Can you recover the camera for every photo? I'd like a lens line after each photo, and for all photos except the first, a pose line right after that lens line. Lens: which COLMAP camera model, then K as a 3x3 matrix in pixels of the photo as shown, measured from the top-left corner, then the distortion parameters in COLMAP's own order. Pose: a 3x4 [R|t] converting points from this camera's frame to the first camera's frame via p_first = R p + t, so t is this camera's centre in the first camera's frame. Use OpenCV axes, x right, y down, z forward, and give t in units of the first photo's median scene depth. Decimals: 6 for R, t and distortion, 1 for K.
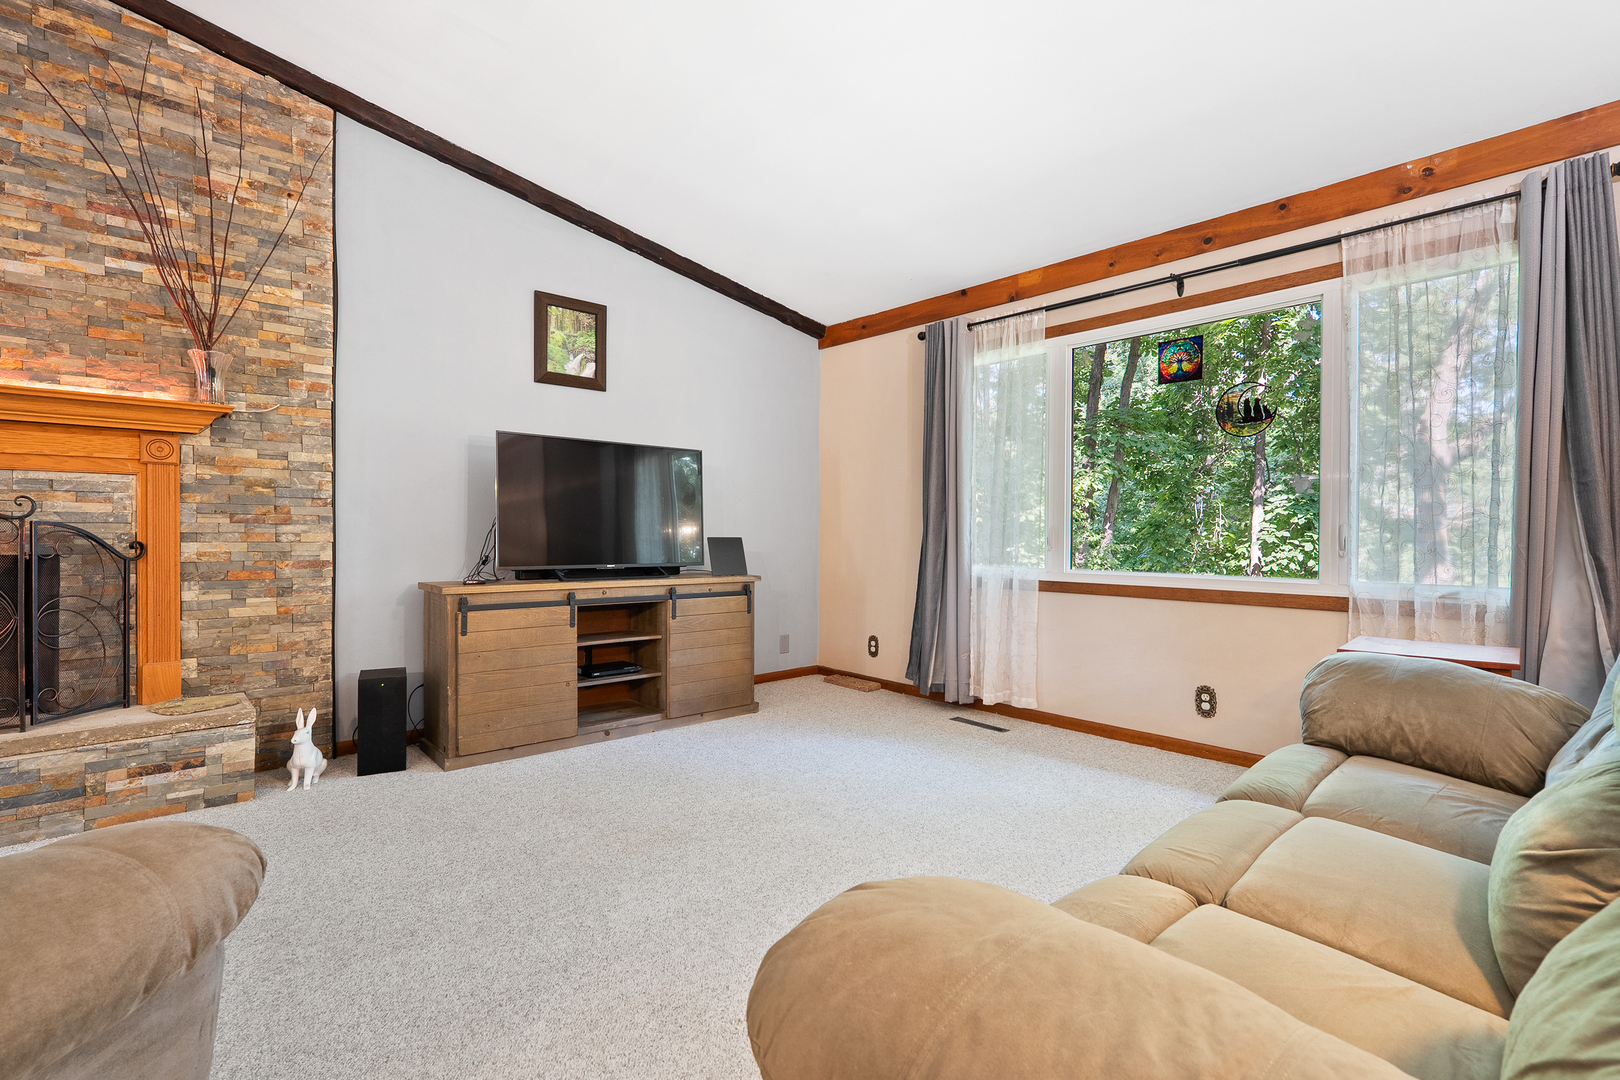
lens RADIAL K [[727.5, 0, 815.8], [0, 727.5, 533.0], [0, 0, 1]] dist [-0.003573, 0.001411]
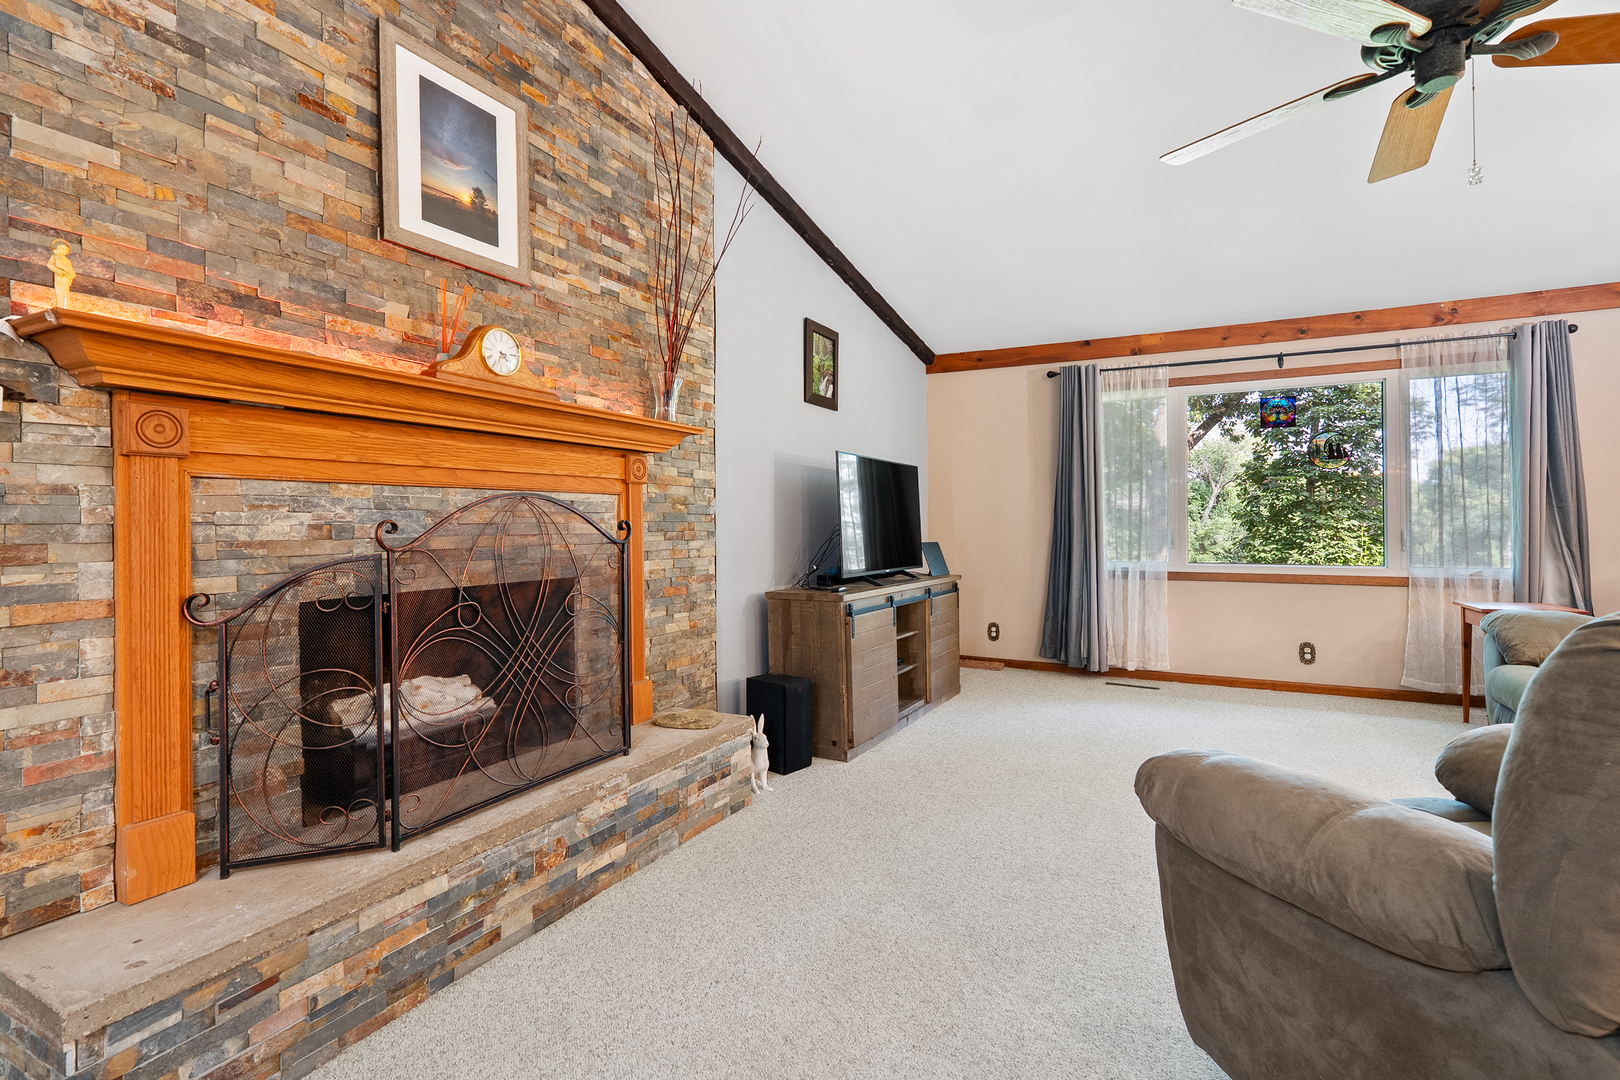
lens RADIAL K [[738.8, 0, 824.6], [0, 738.8, 513.9], [0, 0, 1]] dist [-0.000448, 0.000571]
pose [[0.939254, -0.004033, 0.343198, -0.913918], [0.009061, 0.999874, -0.013047, -0.033890], [-0.343103, 0.015364, 0.939172, -0.045427]]
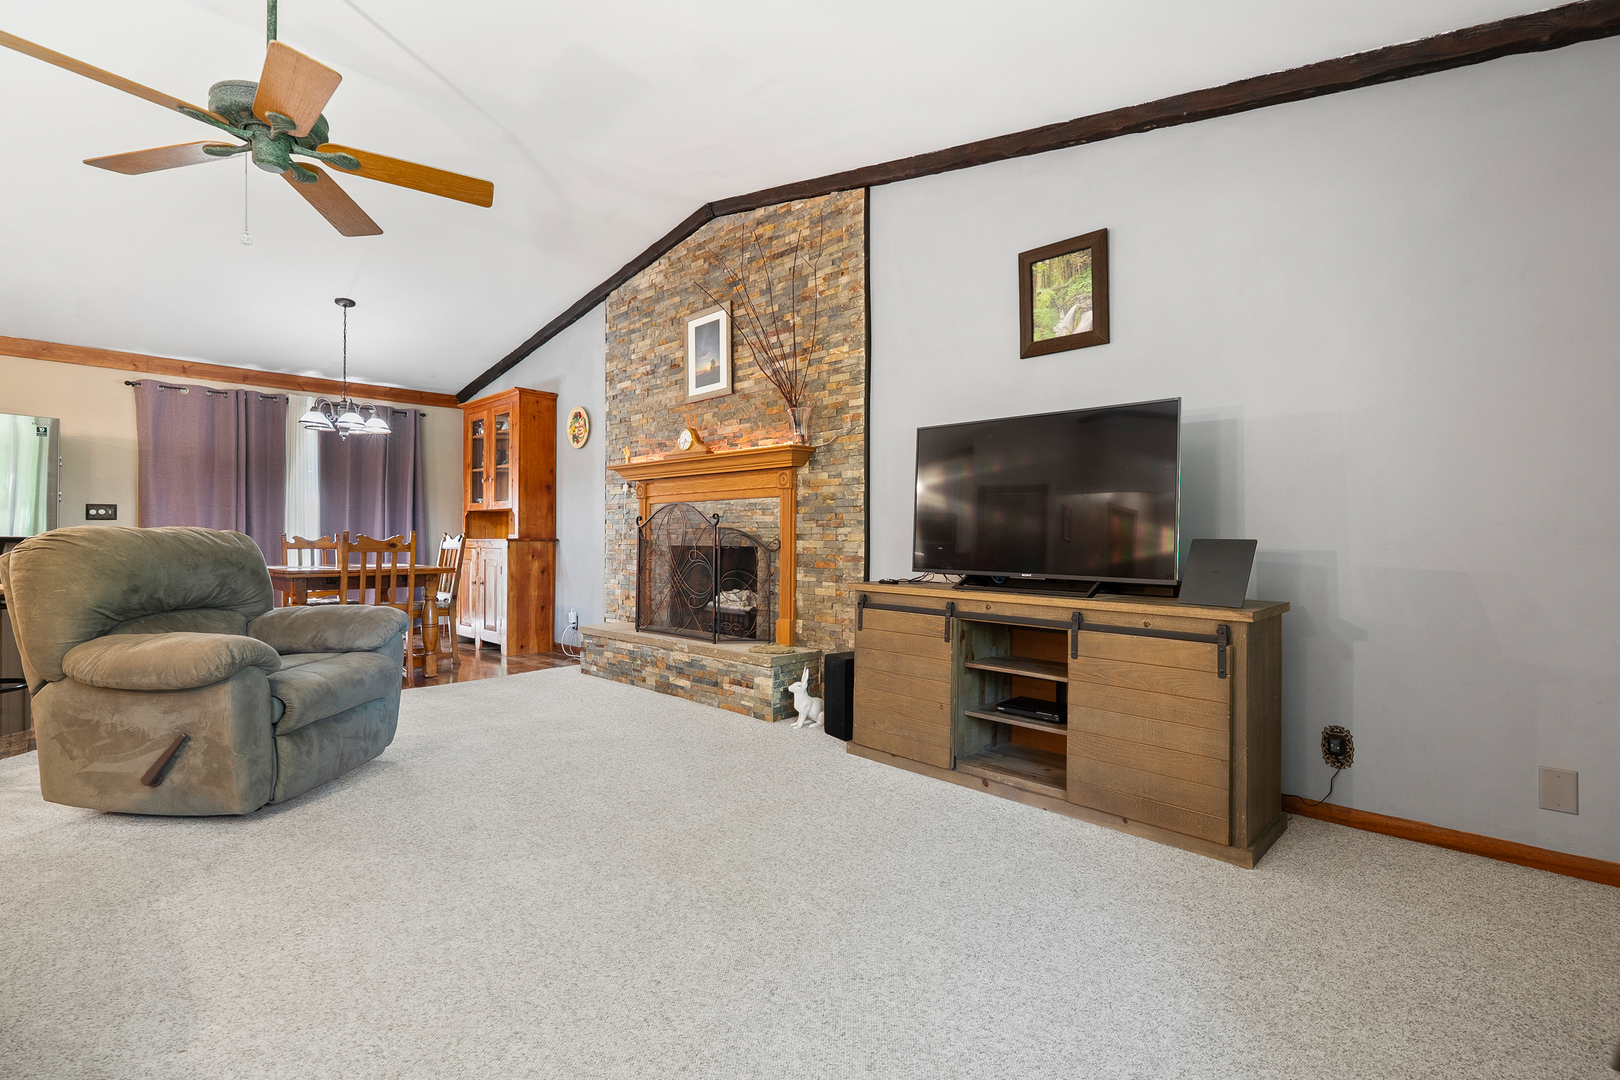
lens RADIAL K [[727.5, 0, 815.8], [0, 727.5, 533.0], [0, 0, 1]] dist [-0.003573, 0.001411]
pose [[0.077149, -0.007231, -0.996993, 0.566224], [-0.003258, 0.999967, -0.007505, 0.008174], [0.997014, 0.003828, 0.077123, 0.857030]]
